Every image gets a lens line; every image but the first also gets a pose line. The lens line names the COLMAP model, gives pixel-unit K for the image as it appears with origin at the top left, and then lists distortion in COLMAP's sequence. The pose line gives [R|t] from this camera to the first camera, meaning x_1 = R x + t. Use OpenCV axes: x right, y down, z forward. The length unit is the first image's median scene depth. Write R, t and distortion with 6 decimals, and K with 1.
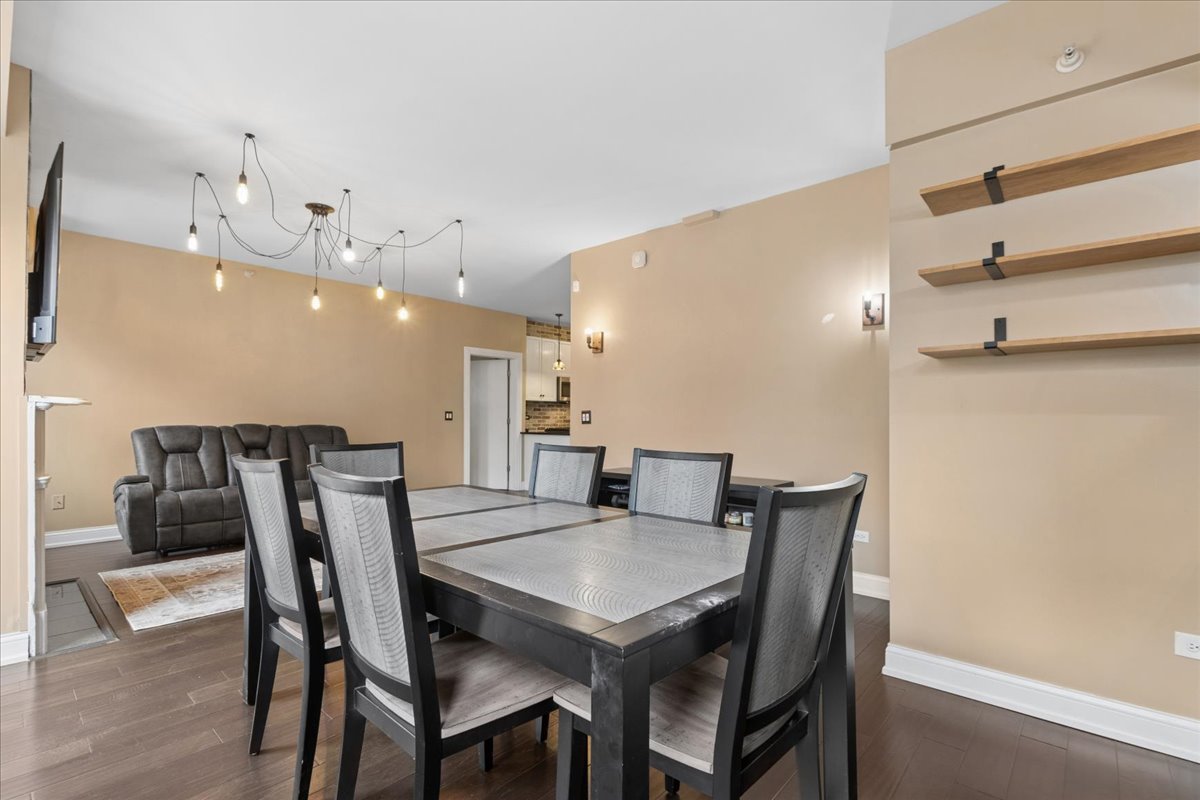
lens RADIAL K [[557.9, 0, 596.8], [0, 557.9, 401.3], [0, 0, 1]] dist [0.019199, -0.007682]
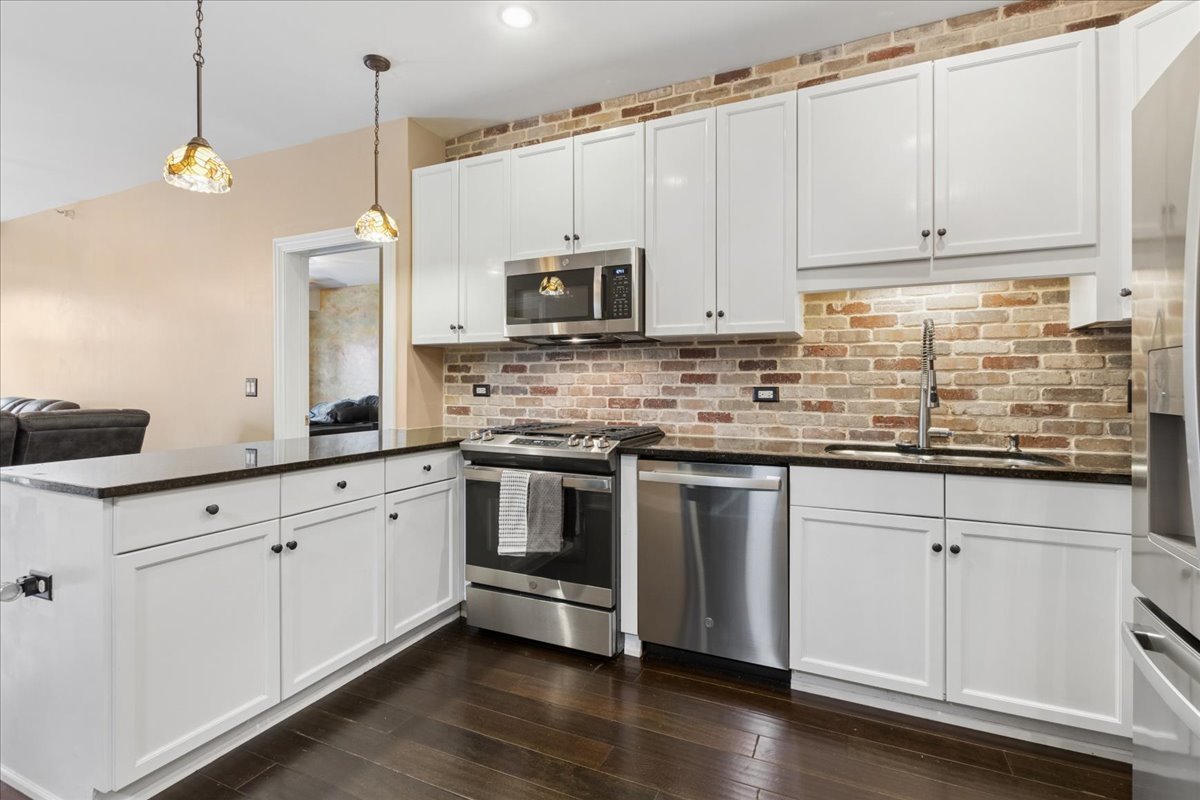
lens RADIAL K [[557.9, 0, 596.8], [0, 557.9, 401.3], [0, 0, 1]] dist [0.019199, -0.007682]
pose [[0.289349, 0.014519, -0.957114, 0.457643], [0.020608, 0.999559, 0.021393, 0.052927], [0.957002, -0.025914, 0.288922, 1.712485]]
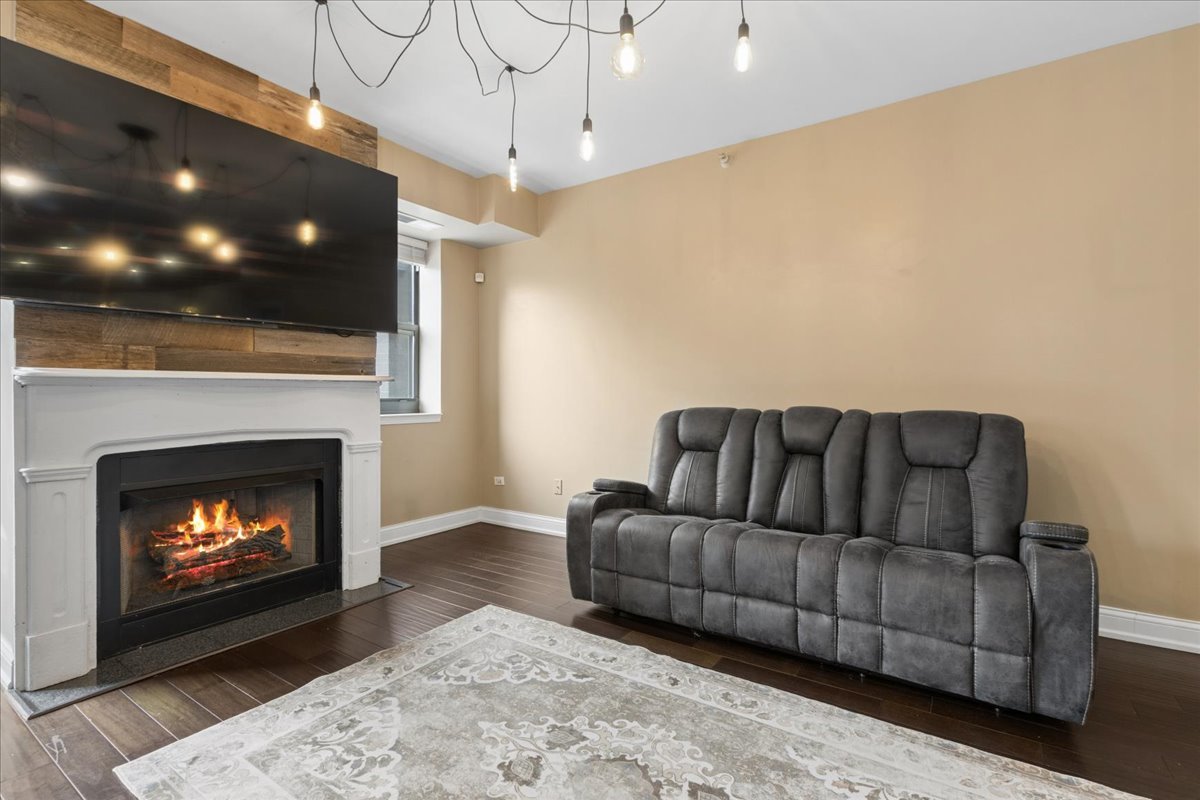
lens RADIAL K [[557.9, 0, 596.8], [0, 557.9, 401.3], [0, 0, 1]] dist [0.019199, -0.007682]
pose [[0.144200, 0.010122, -0.989497, -0.120951], [0.036007, 0.999232, 0.015469, 0.020541], [0.988893, -0.037859, 0.143724, 0.779371]]
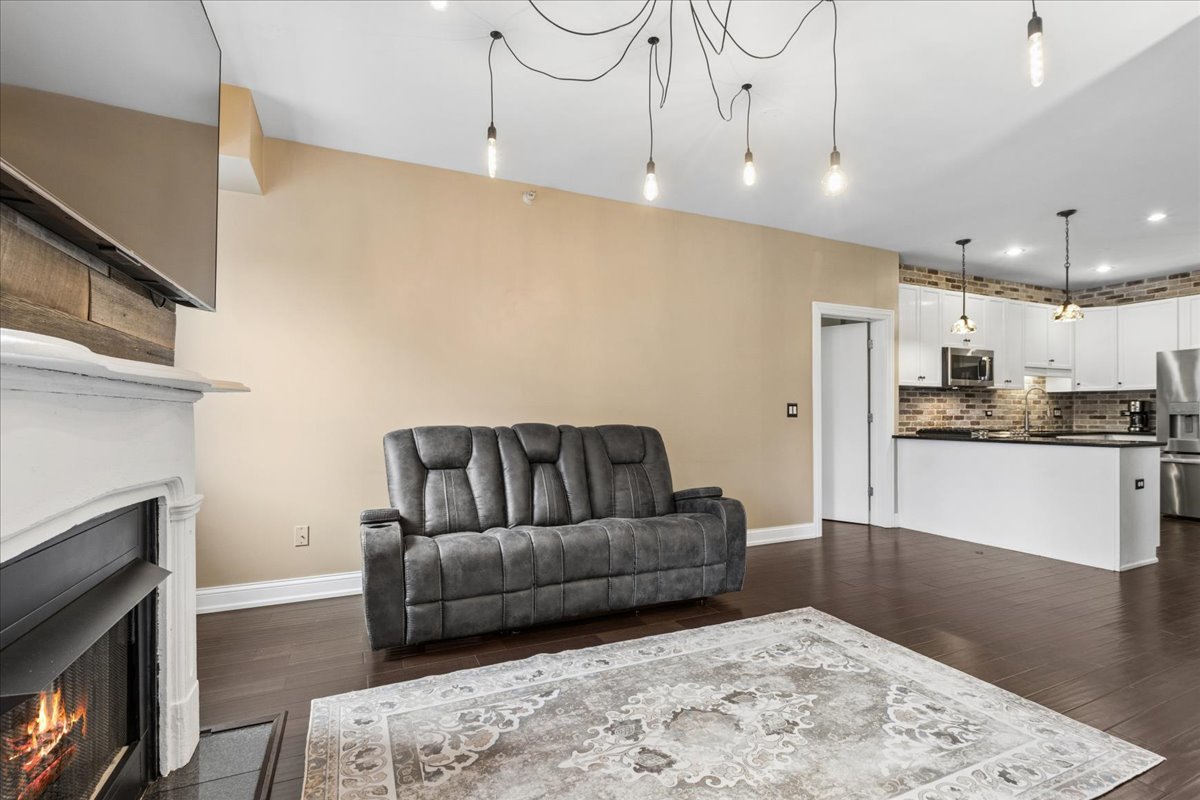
lens RADIAL K [[557.9, 0, 596.8], [0, 557.9, 401.3], [0, 0, 1]] dist [0.019199, -0.007682]
pose [[0.918180, -0.011501, -0.395997, -0.320451], [0.014983, 0.999871, 0.005701, 0.013039], [0.395881, -0.011168, 0.918234, 0.474483]]
